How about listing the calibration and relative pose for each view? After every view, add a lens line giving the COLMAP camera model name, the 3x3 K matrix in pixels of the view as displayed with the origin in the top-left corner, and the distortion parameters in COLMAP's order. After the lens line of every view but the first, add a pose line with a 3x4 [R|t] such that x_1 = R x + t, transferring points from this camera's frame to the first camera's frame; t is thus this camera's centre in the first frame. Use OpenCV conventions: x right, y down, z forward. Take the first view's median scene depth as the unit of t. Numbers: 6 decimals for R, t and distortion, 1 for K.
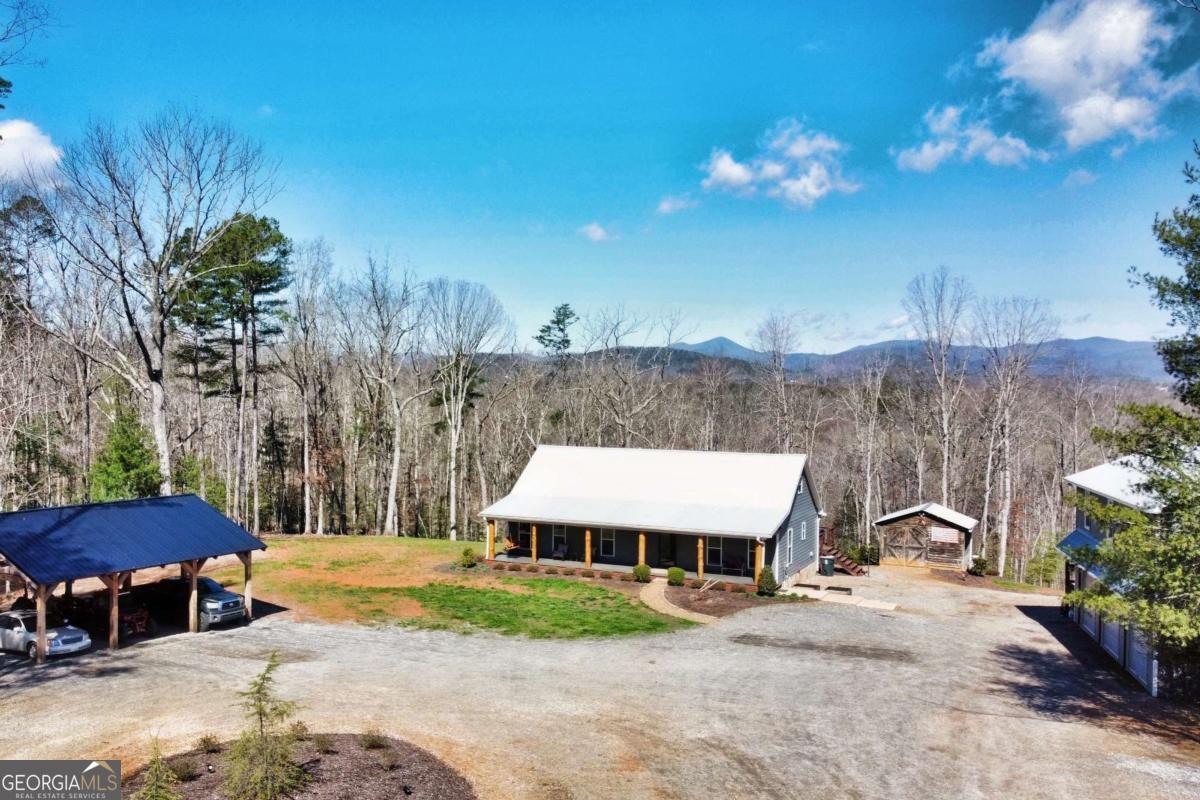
lens RADIAL K [[1067.0, 0, 507.8], [0, 1067.0, 397.8], [0, 0, 1]] dist [-0.005533, -0.026562]
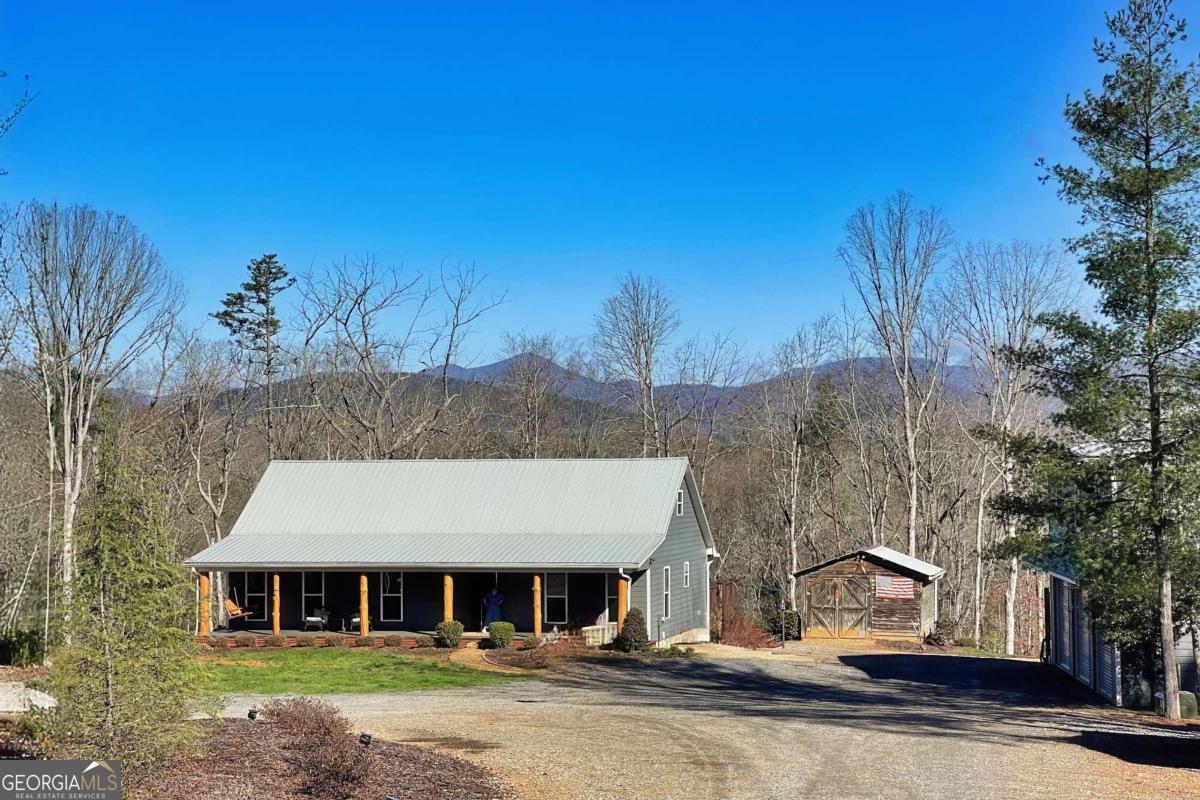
lens RADIAL K [[2201.7, 0, 600.5], [0, 2201.7, 359.0], [0, 0, 1]] dist [0.105414, 0.360512]
pose [[0.973552, -0.005018, 0.228410, -0.091051], [0.017609, 0.998433, -0.053118, 0.067208], [-0.227785, 0.055735, 0.972115, -0.343074]]
